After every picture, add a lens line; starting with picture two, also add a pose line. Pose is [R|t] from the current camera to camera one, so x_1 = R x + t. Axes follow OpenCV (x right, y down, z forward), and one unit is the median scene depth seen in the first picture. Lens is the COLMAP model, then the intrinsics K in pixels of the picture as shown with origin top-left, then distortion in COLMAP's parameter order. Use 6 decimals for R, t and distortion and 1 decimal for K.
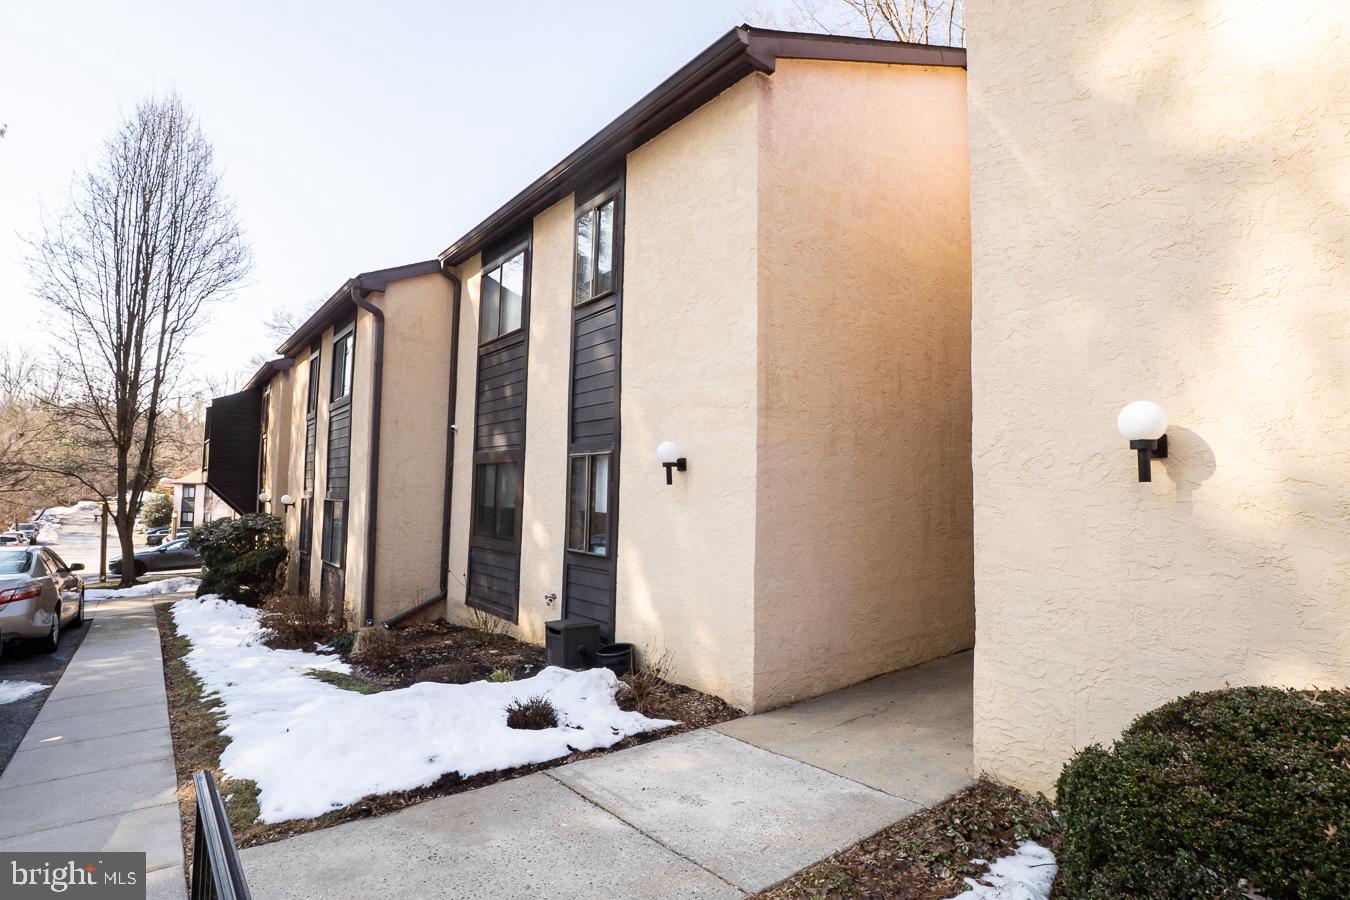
lens RADIAL K [[663.6, 0, 675.0], [0, 663.6, 450.0], [0, 0, 1]] dist [-0.024116, 0.000301]
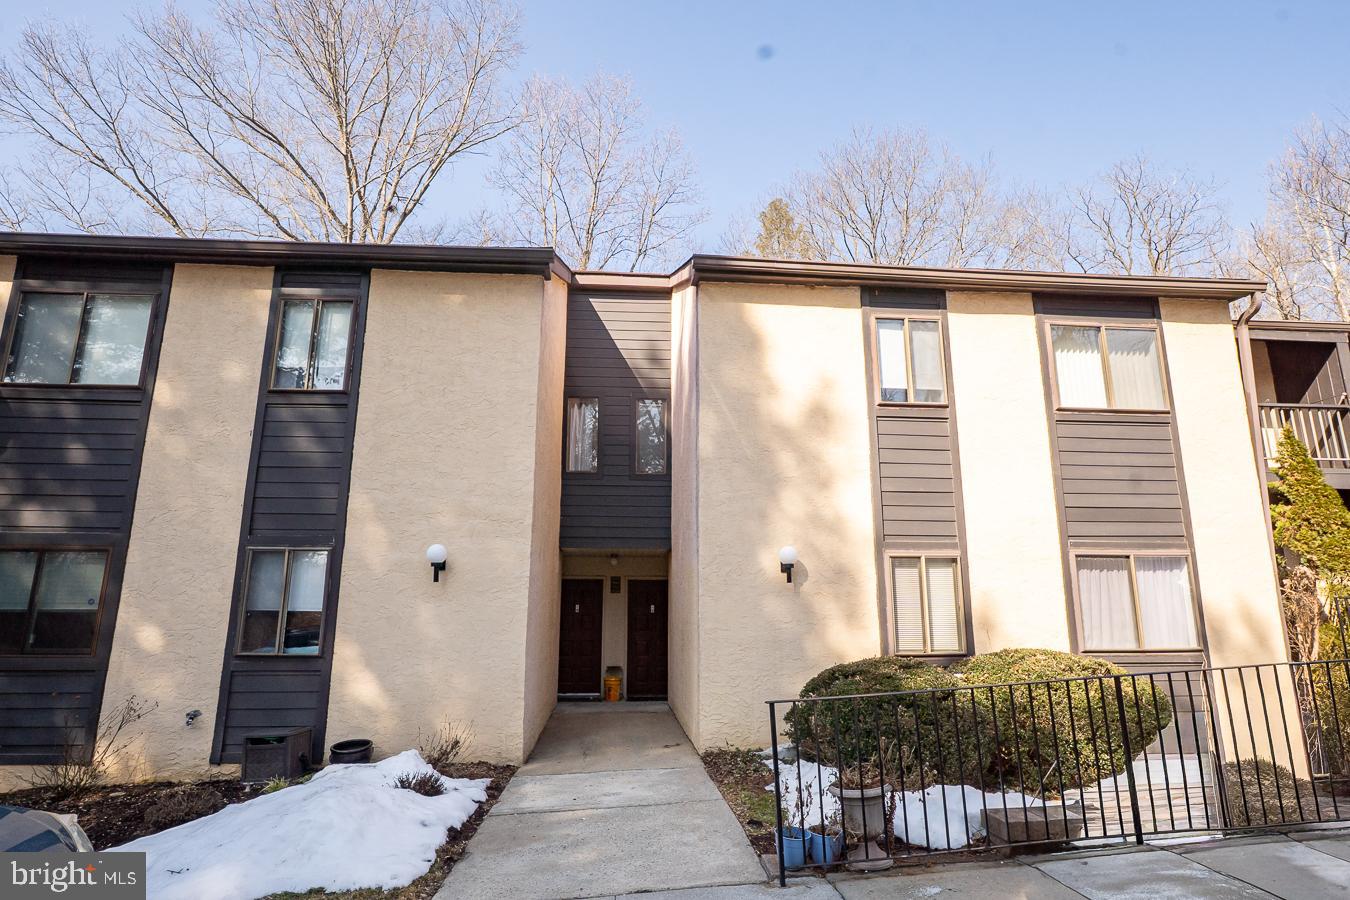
lens RADIAL K [[733.9, 0, 675.0], [0, 733.9, 450.0], [0, 0, 1]] dist [-0.003465, -0.000246]
pose [[0.591140, 0.147210, 0.793021, -0.687901], [-0.049252, 0.987957, -0.146683, -0.007190], [-0.805064, 0.047652, 0.591271, -0.082791]]
